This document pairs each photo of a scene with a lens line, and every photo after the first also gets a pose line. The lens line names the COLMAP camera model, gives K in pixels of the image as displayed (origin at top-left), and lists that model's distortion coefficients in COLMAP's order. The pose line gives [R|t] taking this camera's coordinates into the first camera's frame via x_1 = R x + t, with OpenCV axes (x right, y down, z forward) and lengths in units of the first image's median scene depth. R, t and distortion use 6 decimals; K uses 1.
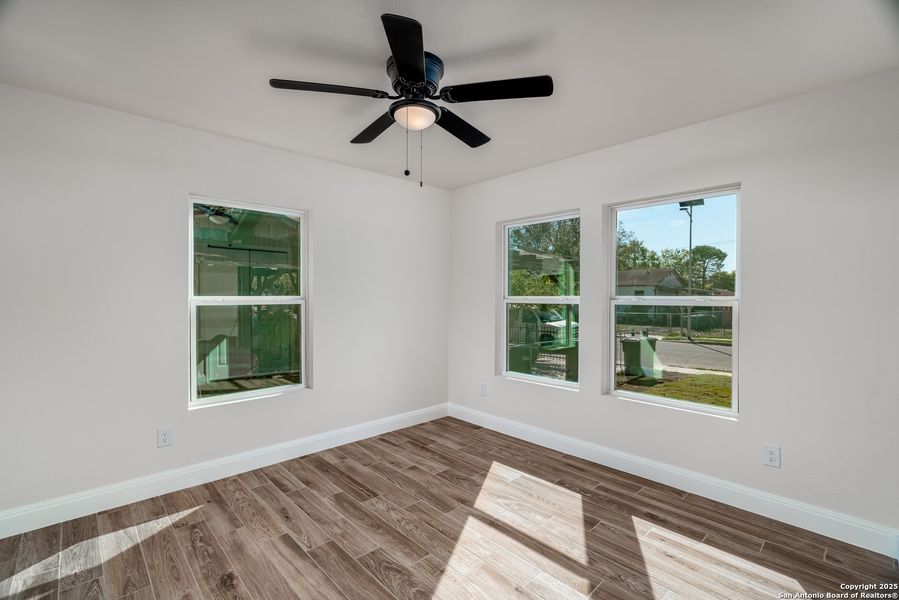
lens RADIAL K [[412.8, 0, 452.9], [0, 412.8, 300.6], [0, 0, 1]] dist [-0.000705, 0.000792]
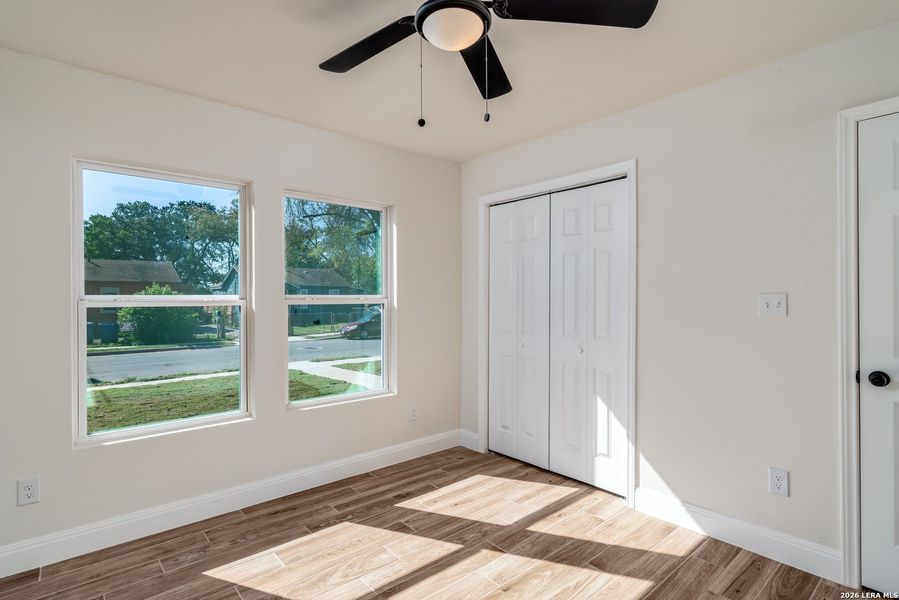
lens RADIAL K [[446.9, 0, 448.8], [0, 446.9, 299.6], [0, 0, 1]] dist [-0.002985, 0.000349]
pose [[0.044482, -0.009186, 0.998968, -0.646480], [0.011269, 0.999899, 0.008692, -0.007542], [-0.998947, 0.010871, 0.044581, 0.760504]]
